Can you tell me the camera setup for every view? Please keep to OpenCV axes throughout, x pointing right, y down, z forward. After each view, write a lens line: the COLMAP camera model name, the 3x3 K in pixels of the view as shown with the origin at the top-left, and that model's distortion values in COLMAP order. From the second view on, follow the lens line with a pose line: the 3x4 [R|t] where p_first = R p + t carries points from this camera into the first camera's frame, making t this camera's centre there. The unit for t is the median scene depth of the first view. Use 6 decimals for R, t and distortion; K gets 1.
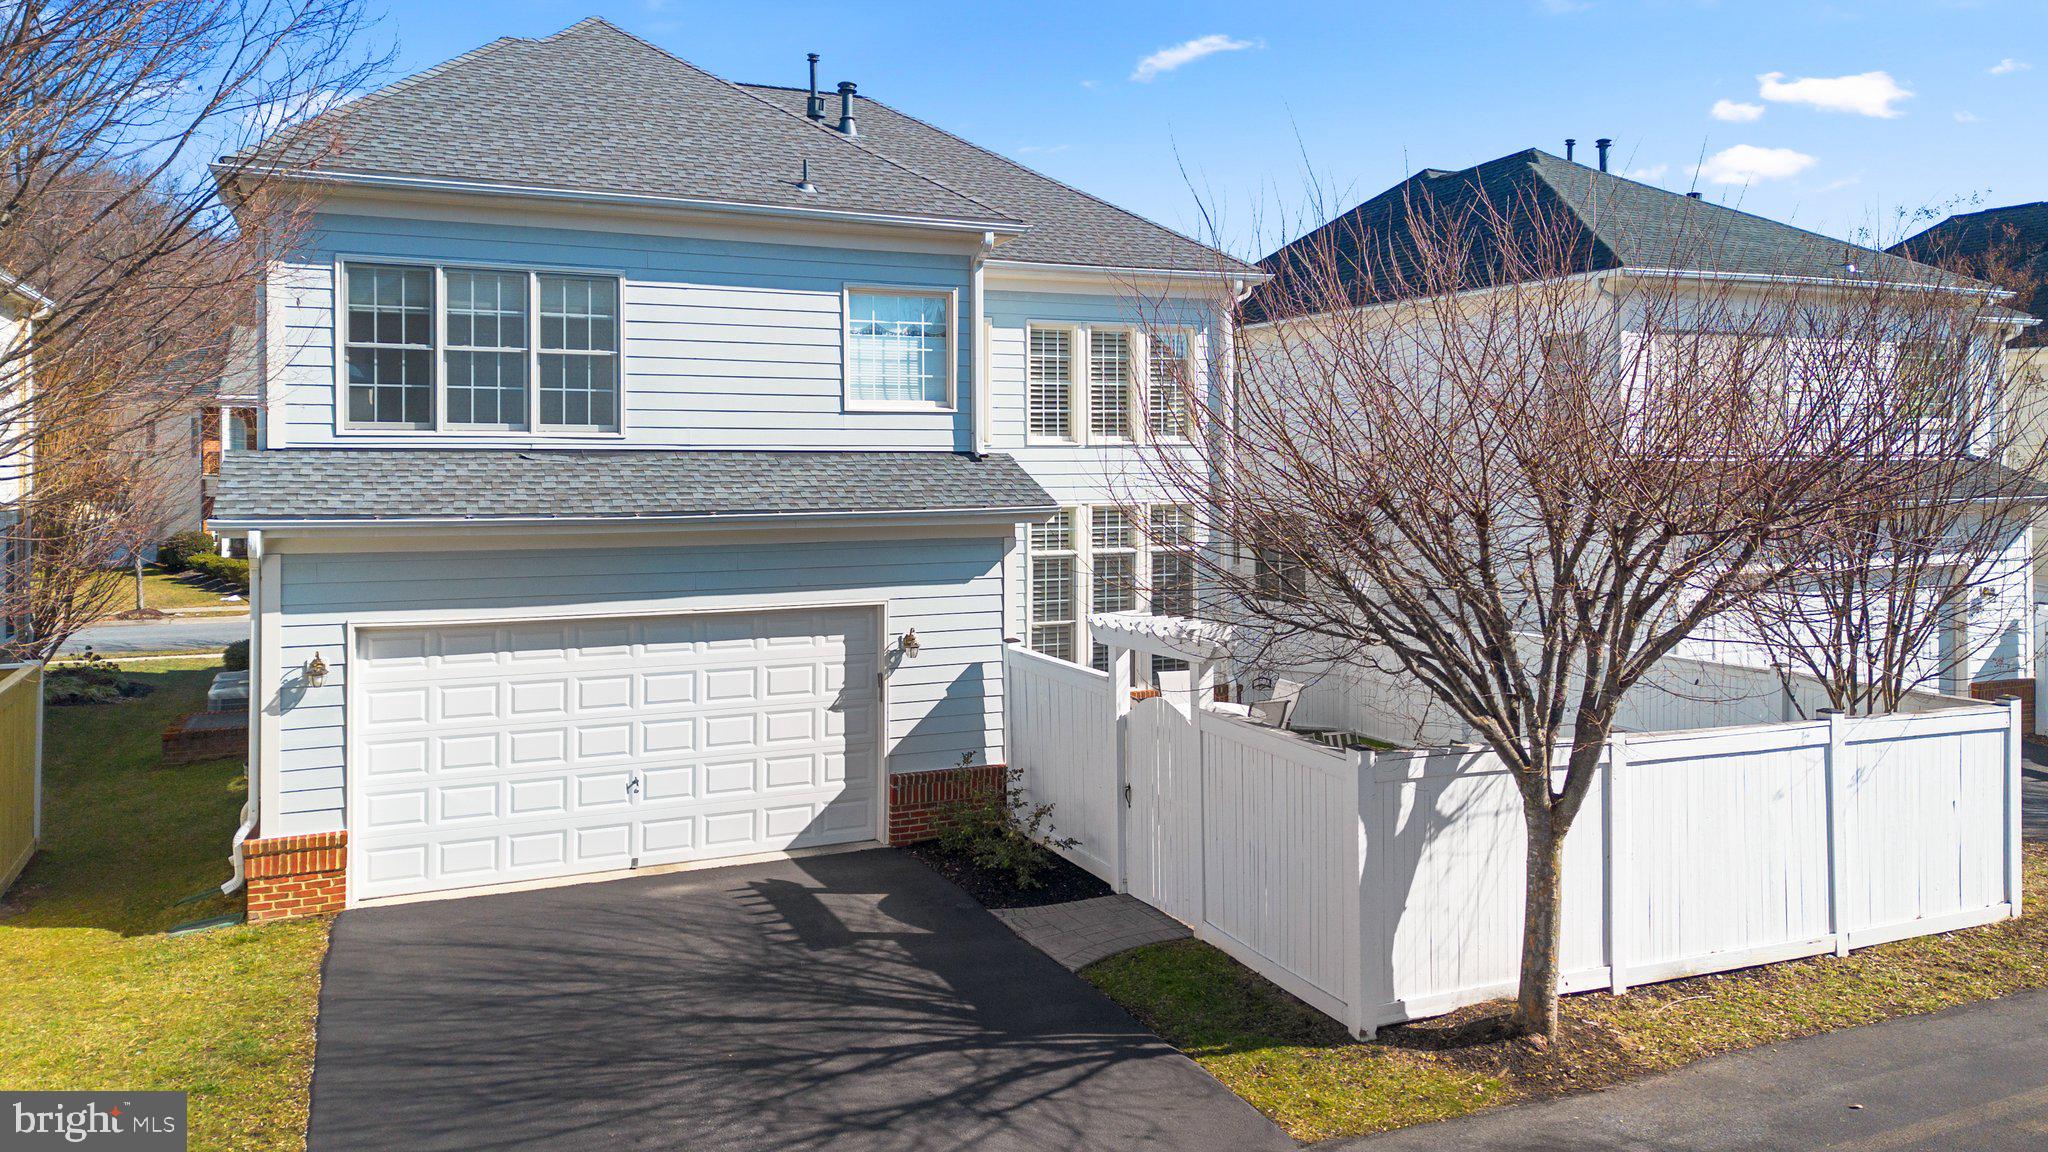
lens RADIAL K [[1551.6, 0, 1024.0], [0, 1551.6, 576.0], [0, 0, 1]] dist [0.078596, -0.105432]
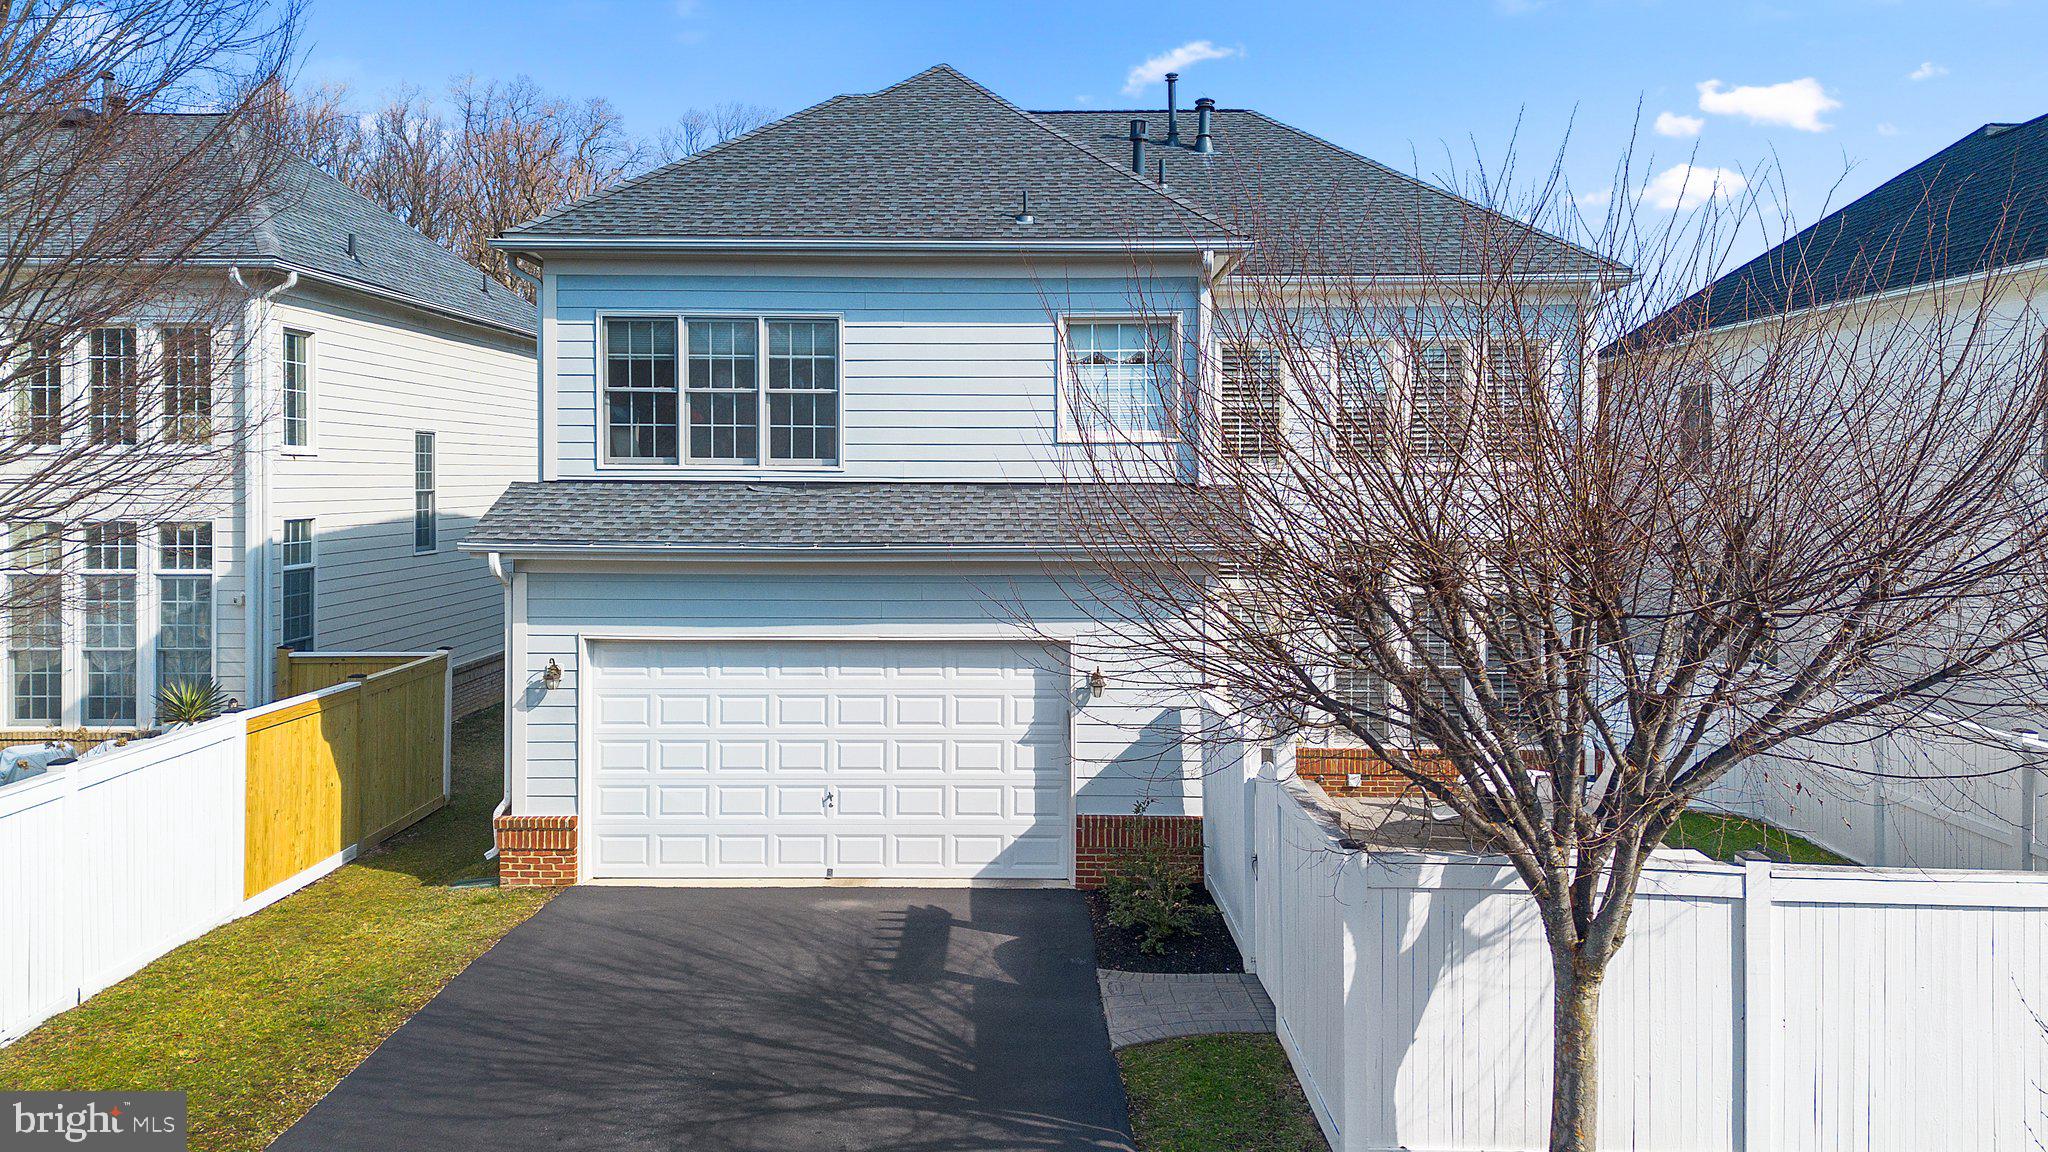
lens RADIAL K [[1551.6, 0, 1024.0], [0, 1551.6, 576.0], [0, 0, 1]] dist [0.078596, -0.105432]
pose [[0.895072, 0.034086, -0.444618, 0.362157], [-0.035777, 0.999349, 0.004590, -0.029283], [0.444485, 0.011799, 0.895709, 0.125027]]
